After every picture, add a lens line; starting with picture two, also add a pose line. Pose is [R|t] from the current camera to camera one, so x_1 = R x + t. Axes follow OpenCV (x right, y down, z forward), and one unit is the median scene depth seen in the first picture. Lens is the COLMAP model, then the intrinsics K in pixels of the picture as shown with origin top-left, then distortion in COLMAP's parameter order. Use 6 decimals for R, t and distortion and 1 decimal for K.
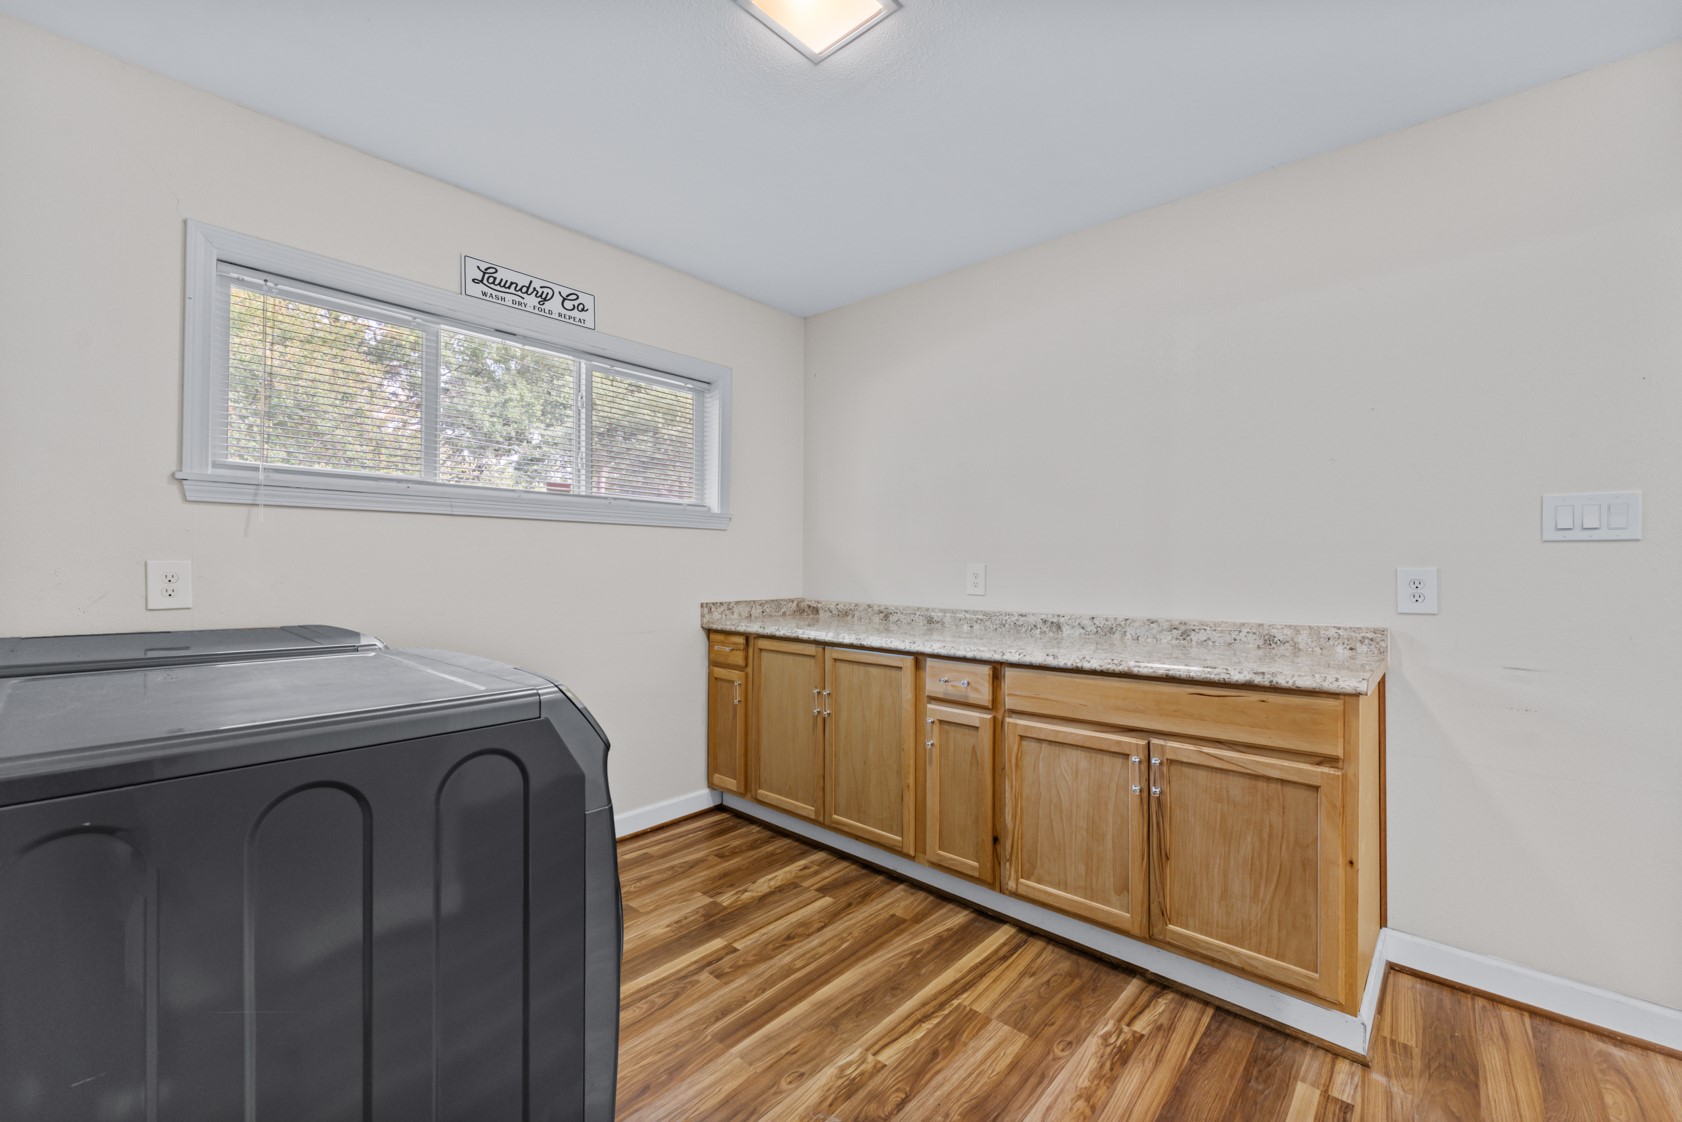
lens RADIAL K [[677.3, 0, 840.4], [0, 677.3, 564.1], [0, 0, 1]] dist [-0.000642, 0.000002]
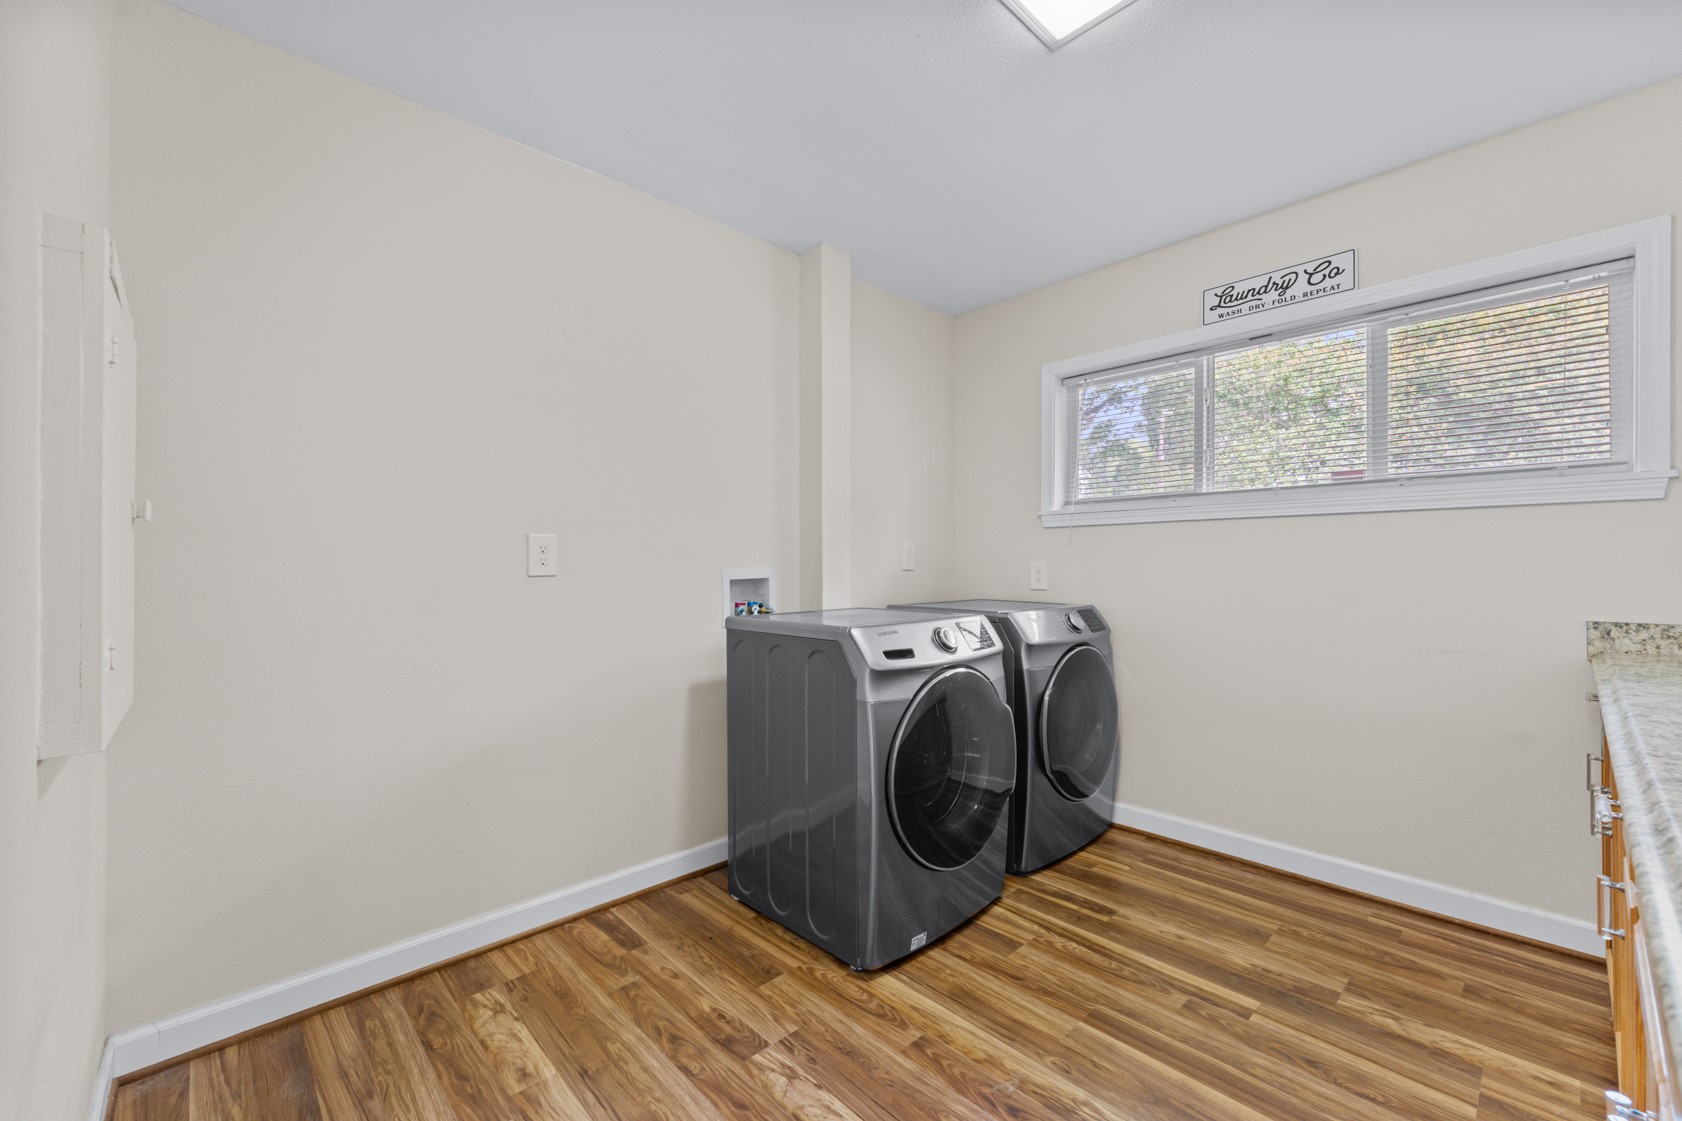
lens RADIAL K [[677.3, 0, 847.2], [0, 677.3, 565.6], [0, 0, 1]] dist [-0.000642, 0.000002]
pose [[-0.071366, -0.012608, -0.997371, 0.611226], [-0.002924, 0.999918, -0.012431, 0.020811], [0.997446, 0.002029, -0.071397, 0.480269]]
